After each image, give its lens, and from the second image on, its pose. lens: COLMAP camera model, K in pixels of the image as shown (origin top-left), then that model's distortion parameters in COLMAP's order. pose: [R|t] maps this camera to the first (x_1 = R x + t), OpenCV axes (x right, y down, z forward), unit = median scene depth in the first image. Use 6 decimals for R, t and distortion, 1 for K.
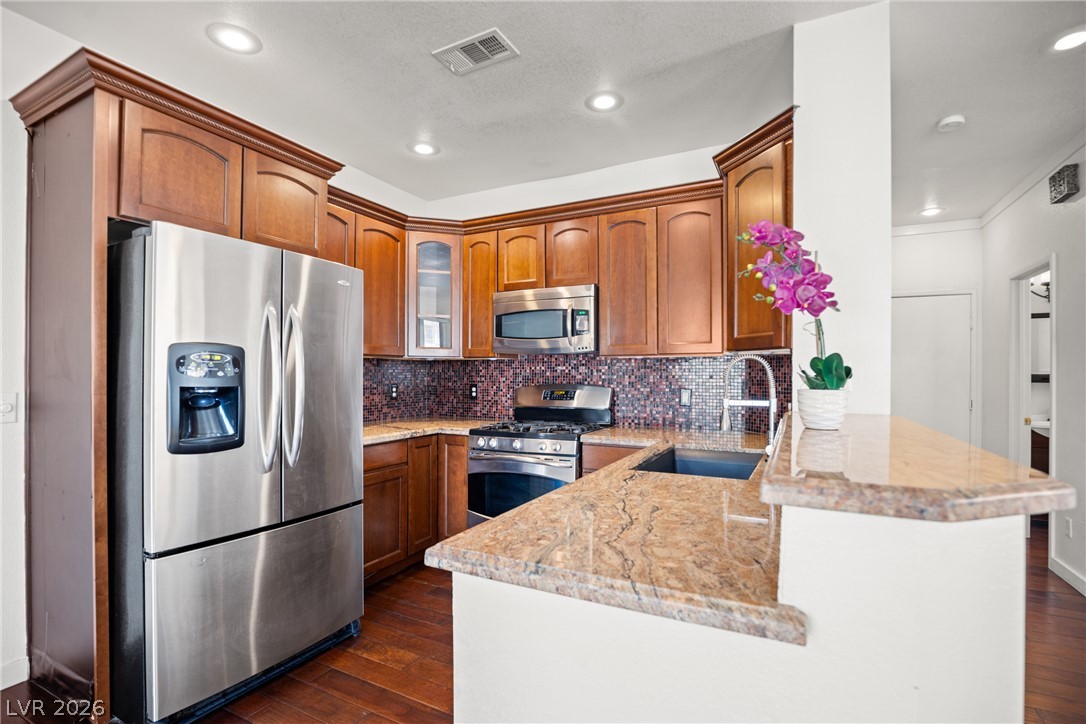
lens RADIAL K [[489.0, 0, 546.6], [0, 489.0, 372.3], [0, 0, 1]] dist [-0.012629, -0.000265]
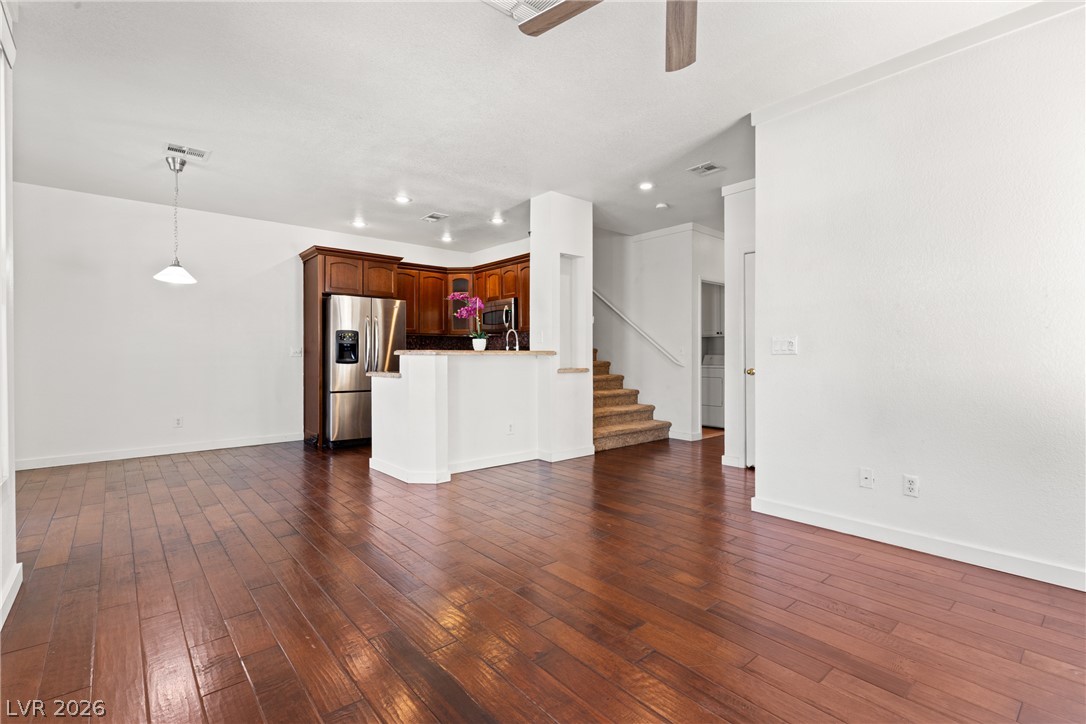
lens RADIAL K [[486.4, 0, 543.0], [0, 486.4, 362.0], [0, 0, 1]] dist [-0.000594, -0.000055]
pose [[0.928596, -0.002525, -0.371083, 1.587389], [0.003478, 0.999992, 0.001899, 0.139914], [0.371076, -0.003053, 0.928598, -1.405332]]
